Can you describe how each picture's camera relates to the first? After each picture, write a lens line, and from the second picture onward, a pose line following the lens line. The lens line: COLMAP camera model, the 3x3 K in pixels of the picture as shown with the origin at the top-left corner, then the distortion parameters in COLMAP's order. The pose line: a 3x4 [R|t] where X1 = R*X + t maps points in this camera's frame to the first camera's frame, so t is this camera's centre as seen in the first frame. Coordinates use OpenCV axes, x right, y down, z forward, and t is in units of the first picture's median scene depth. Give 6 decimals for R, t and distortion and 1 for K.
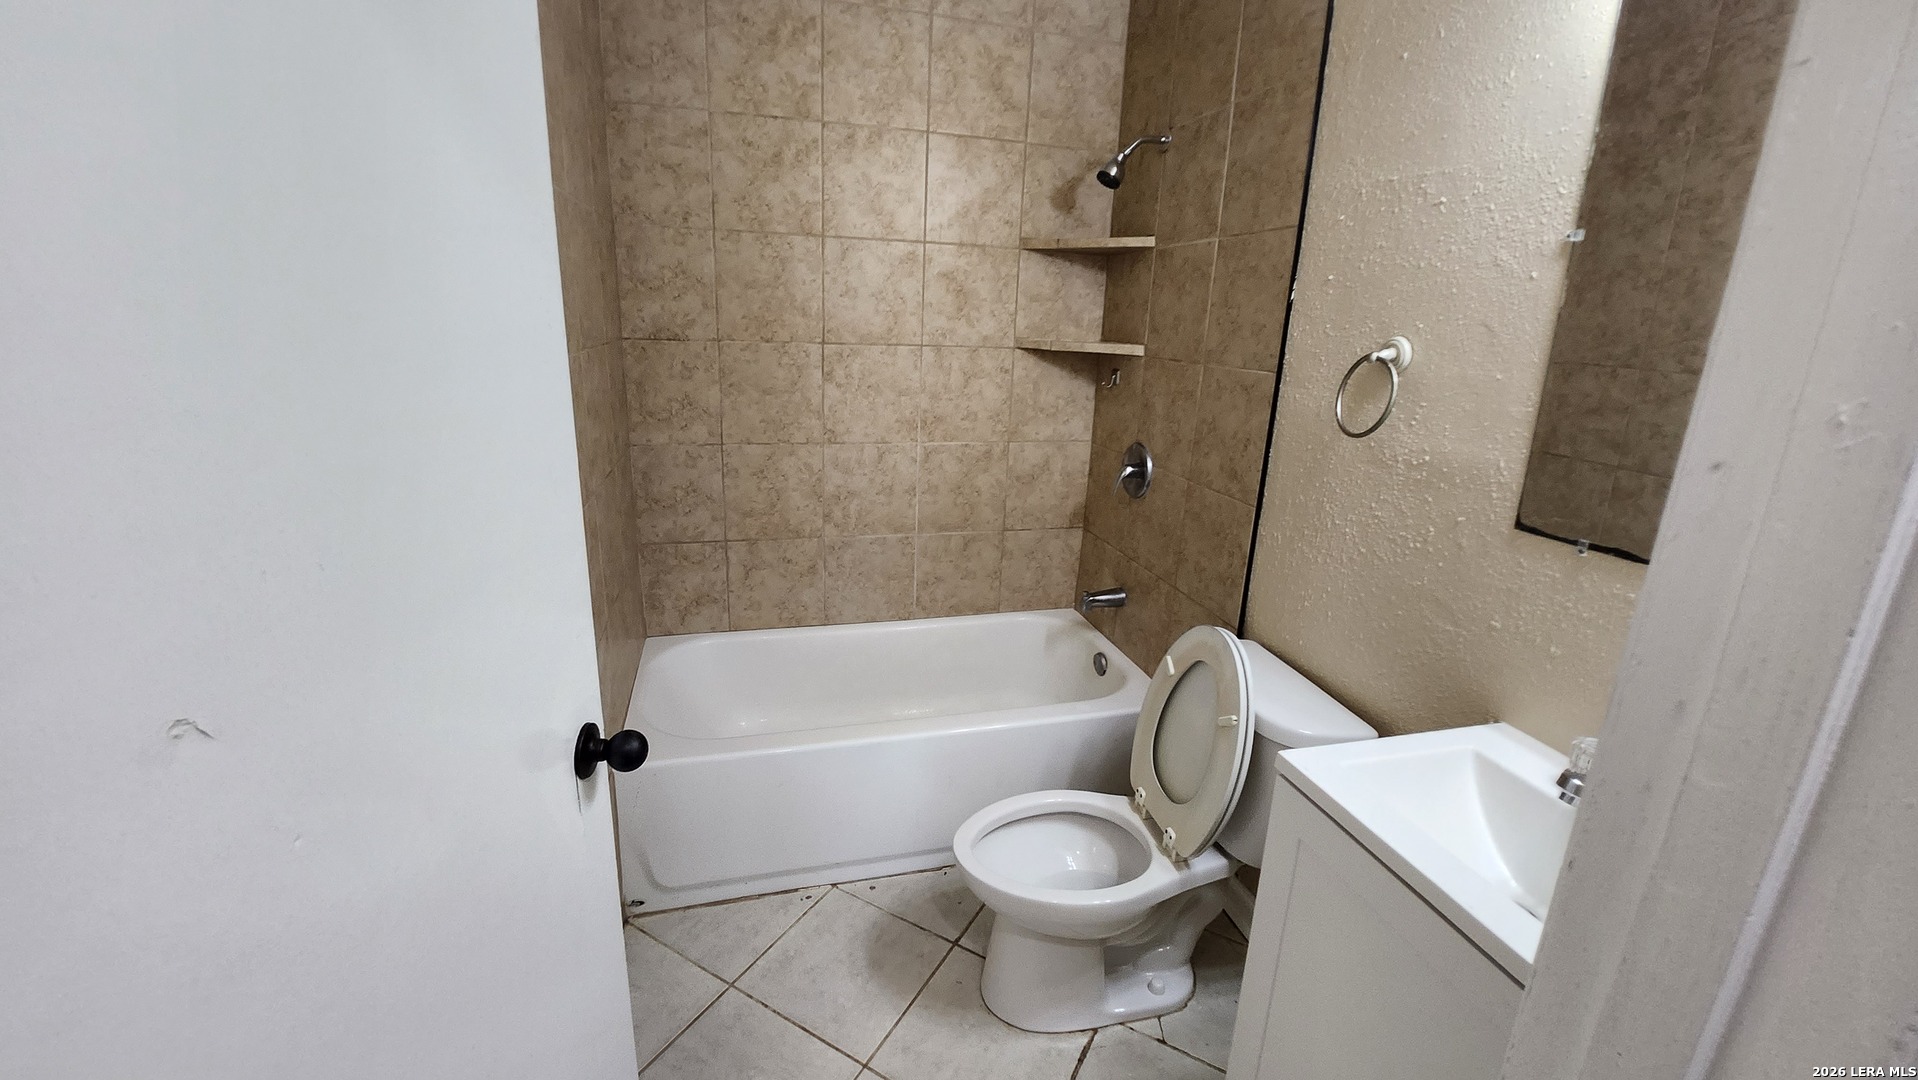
lens RADIAL K [[763.9, 0, 939.1], [0, 763.9, 520.9], [0, 0, 1]] dist [-0.017165, 0.001340]
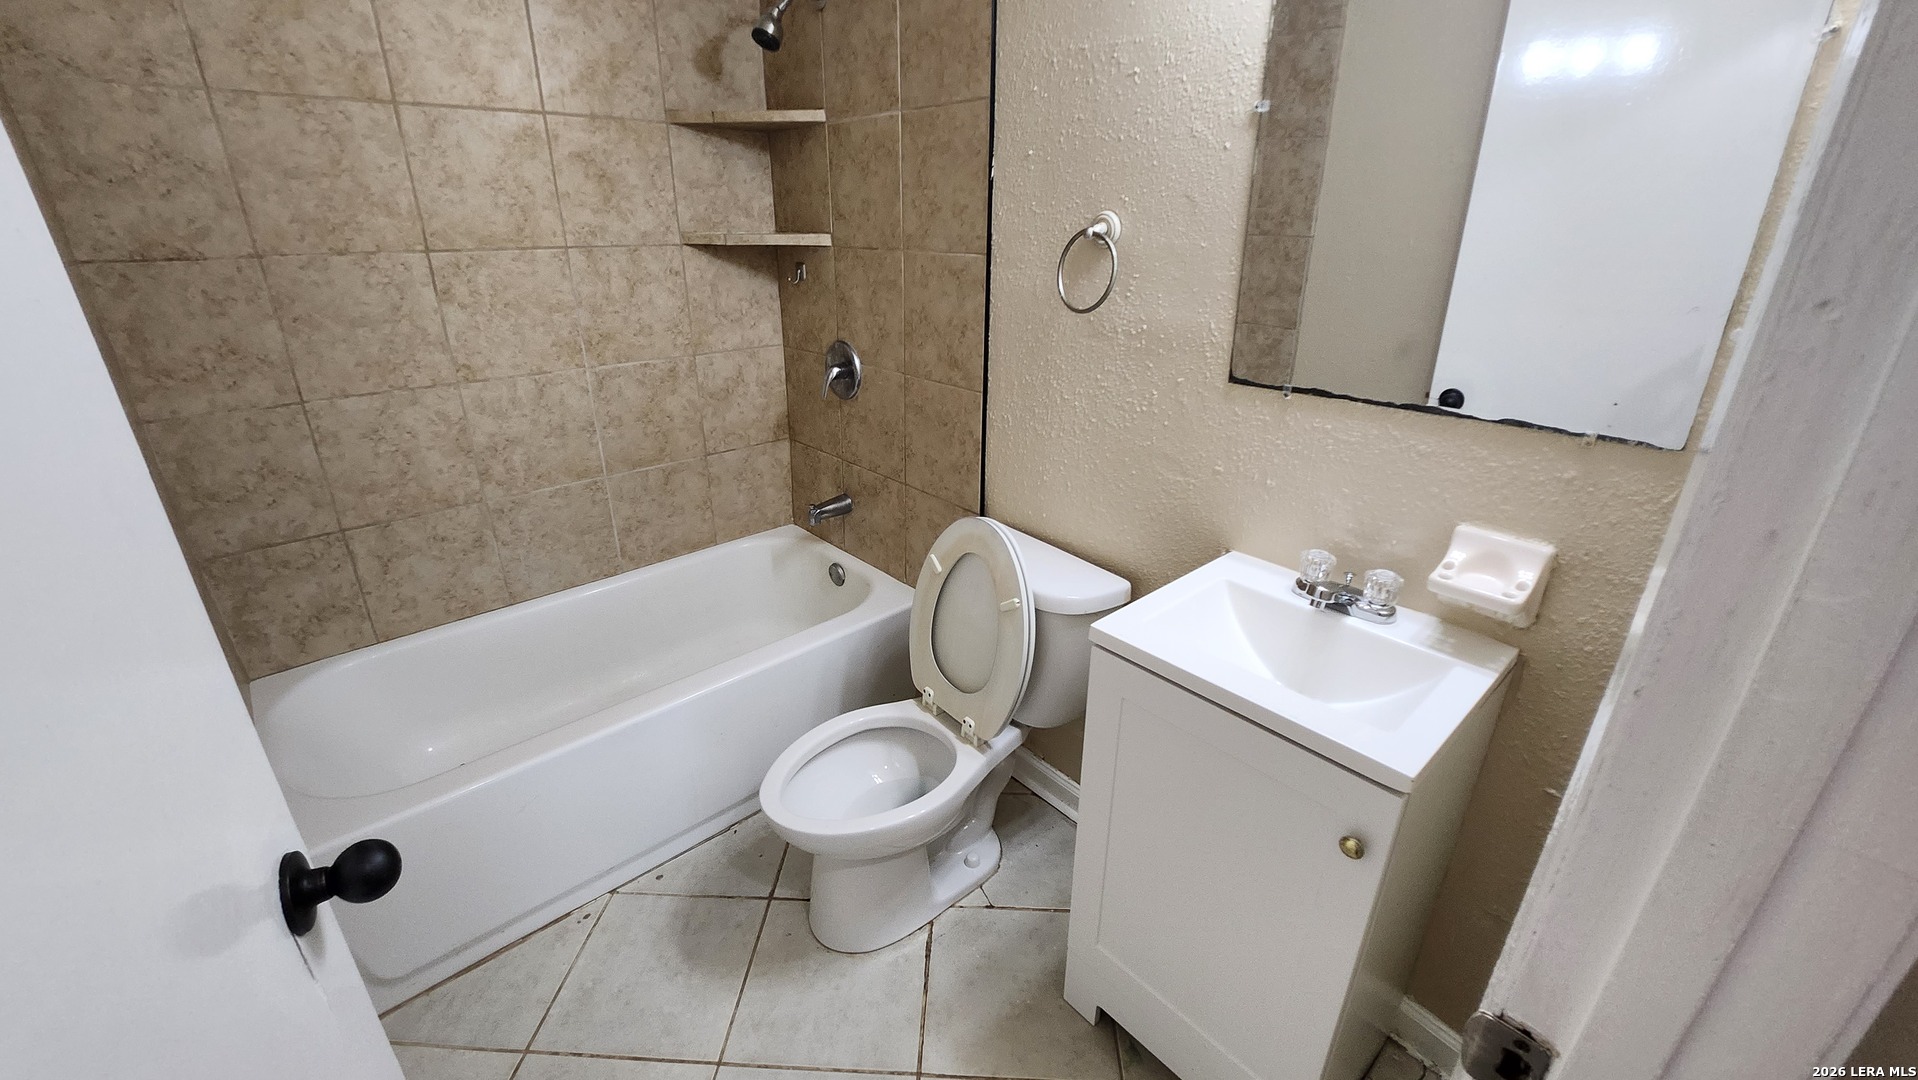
lens RADIAL K [[763.9, 0, 939.0], [0, 763.9, 525.7], [0, 0, 1]] dist [-0.017165, 0.001340]
pose [[0.886405, -0.203015, 0.416018, -0.072188], [0.146202, 0.975479, 0.164517, -0.016221], [-0.439216, -0.085006, 0.894351, 0.079745]]
